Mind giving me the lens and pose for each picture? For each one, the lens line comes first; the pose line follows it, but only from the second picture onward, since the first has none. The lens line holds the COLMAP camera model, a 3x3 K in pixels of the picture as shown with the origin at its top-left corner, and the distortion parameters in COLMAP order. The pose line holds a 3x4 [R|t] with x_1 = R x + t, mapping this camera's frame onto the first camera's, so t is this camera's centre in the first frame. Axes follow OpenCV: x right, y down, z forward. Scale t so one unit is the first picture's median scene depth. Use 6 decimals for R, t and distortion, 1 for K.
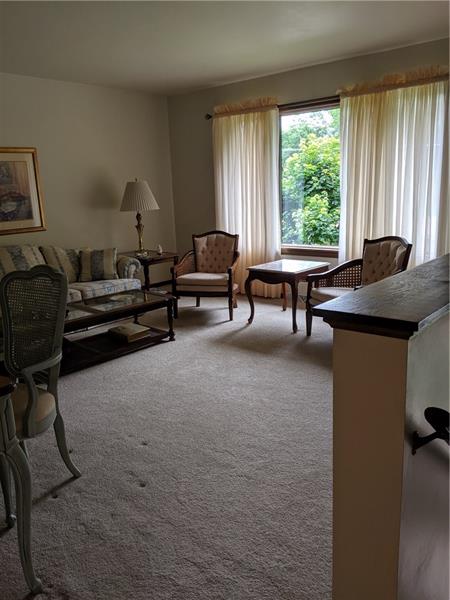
lens RADIAL K [[475.5, 0, 225.0], [0, 475.5, 300.0], [0, 0, 1]] dist [-0.001369, -0.003782]
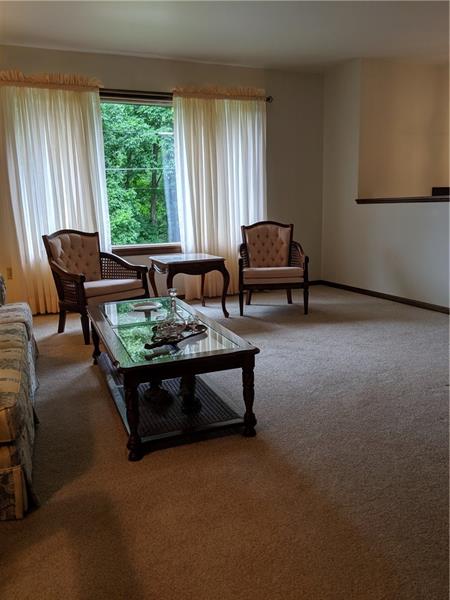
lens RADIAL K [[475.5, 0, 225.0], [0, 475.5, 300.0], [0, 0, 1]] dist [-0.001369, -0.003782]
pose [[0.577006, -0.142920, 0.804138, -0.572687], [0.149791, 0.986388, 0.067830, -0.045719], [-0.802886, 0.081314, 0.590560, 0.341579]]
